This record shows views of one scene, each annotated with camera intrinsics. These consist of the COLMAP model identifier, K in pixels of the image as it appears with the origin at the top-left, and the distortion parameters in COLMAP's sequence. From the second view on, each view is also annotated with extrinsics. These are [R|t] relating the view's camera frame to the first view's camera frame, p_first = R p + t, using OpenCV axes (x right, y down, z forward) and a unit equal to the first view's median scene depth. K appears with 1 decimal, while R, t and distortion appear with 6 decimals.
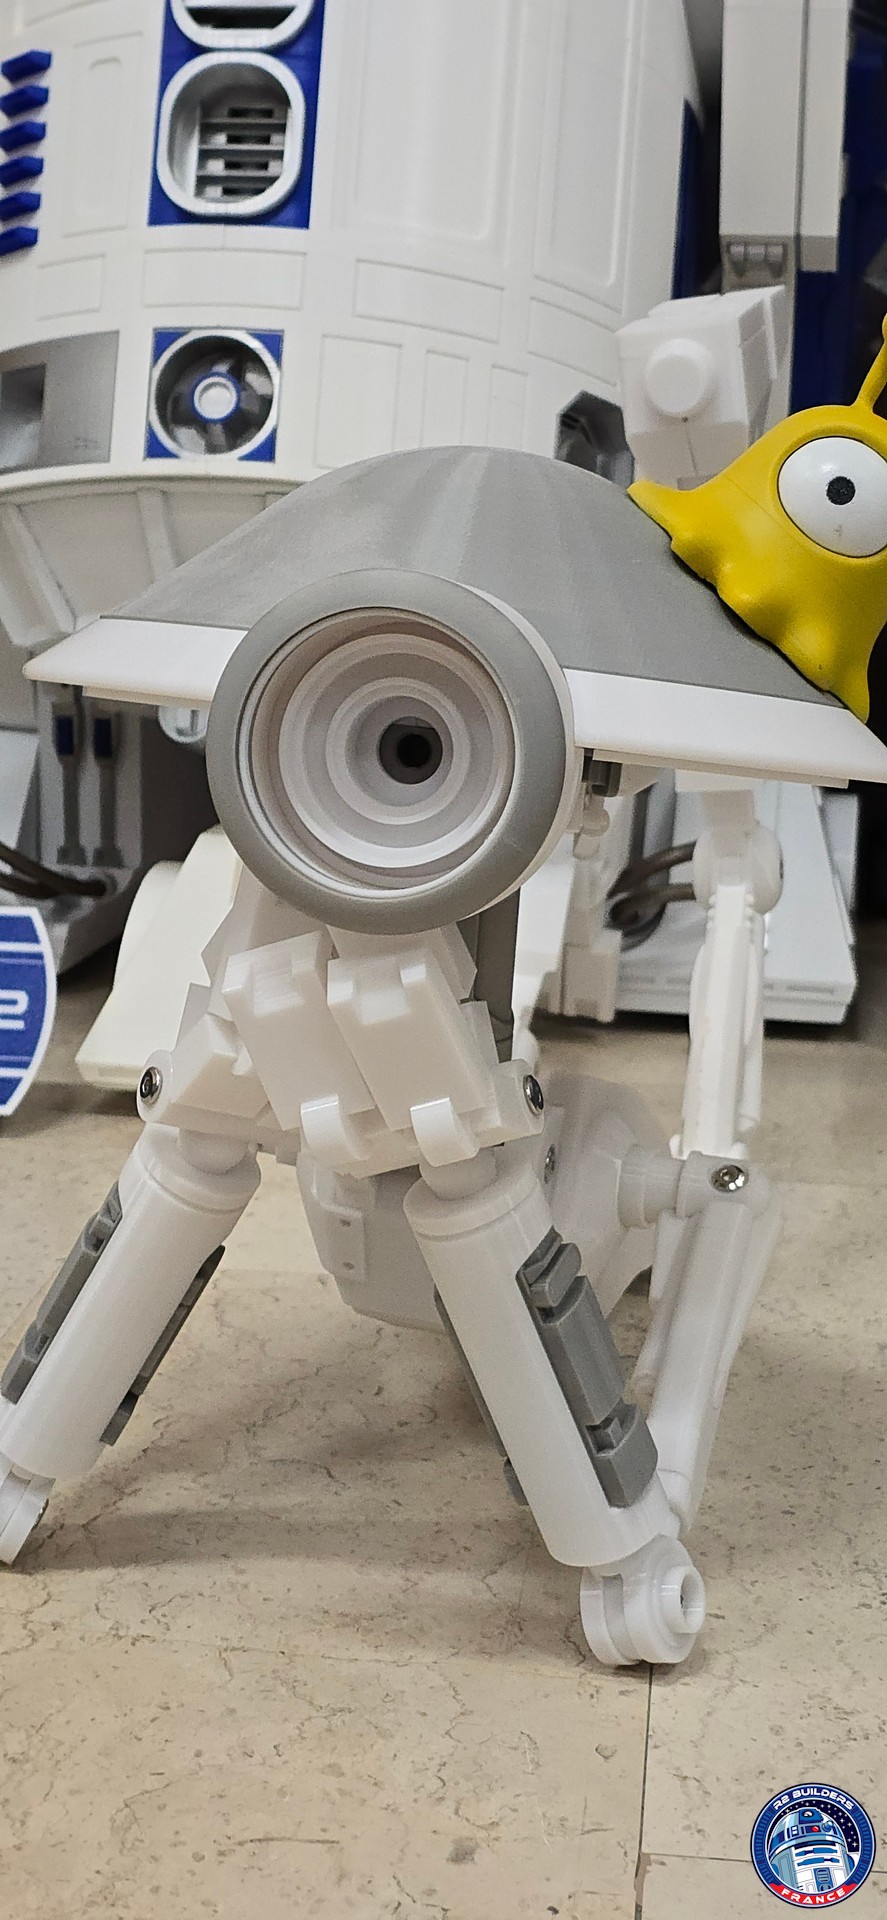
lens RADIAL K [[2562.8, 0, 474.8], [0, 2562.8, 985.0], [0, 0, 1]] dist [0.205790, -0.698979]
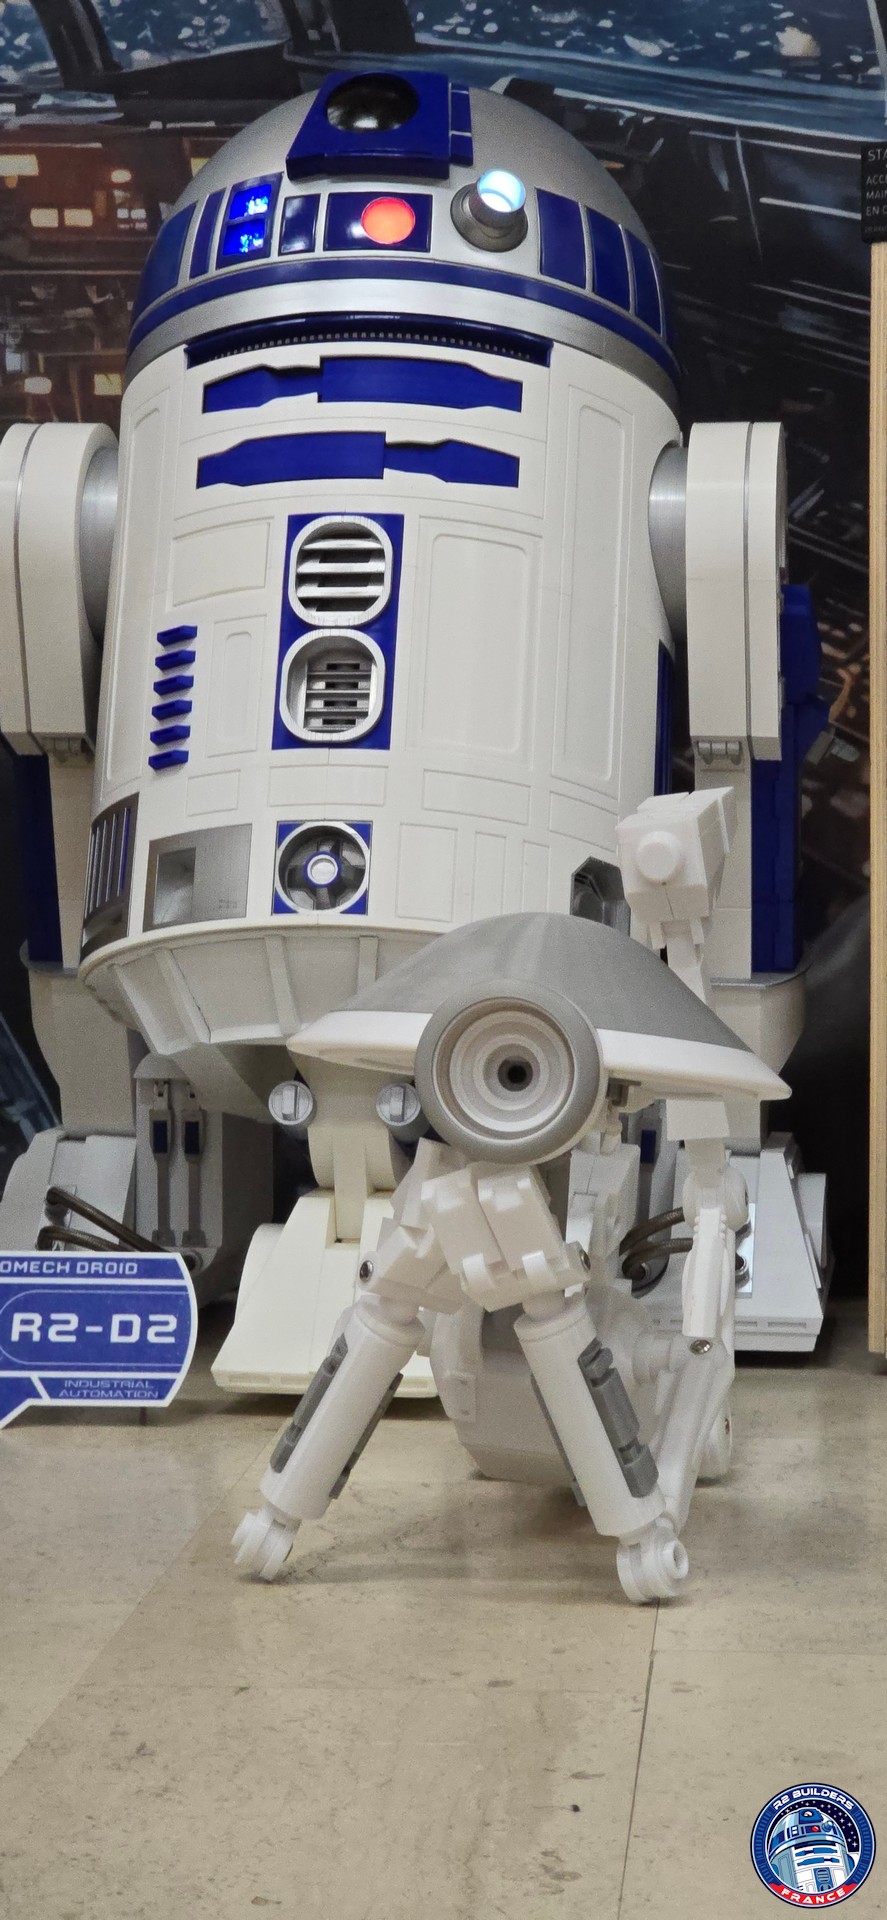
lens RADIAL K [[4419.2, 0, 443.5], [0, 4419.2, 960.0], [0, 0, 1]] dist [-0.021338, -0.017927]
pose [[0.999684, -0.018401, 0.017130, -0.082062], [0.021119, 0.984323, -0.175107, 0.245167], [-0.013640, 0.175413, 0.984400, -1.373659]]
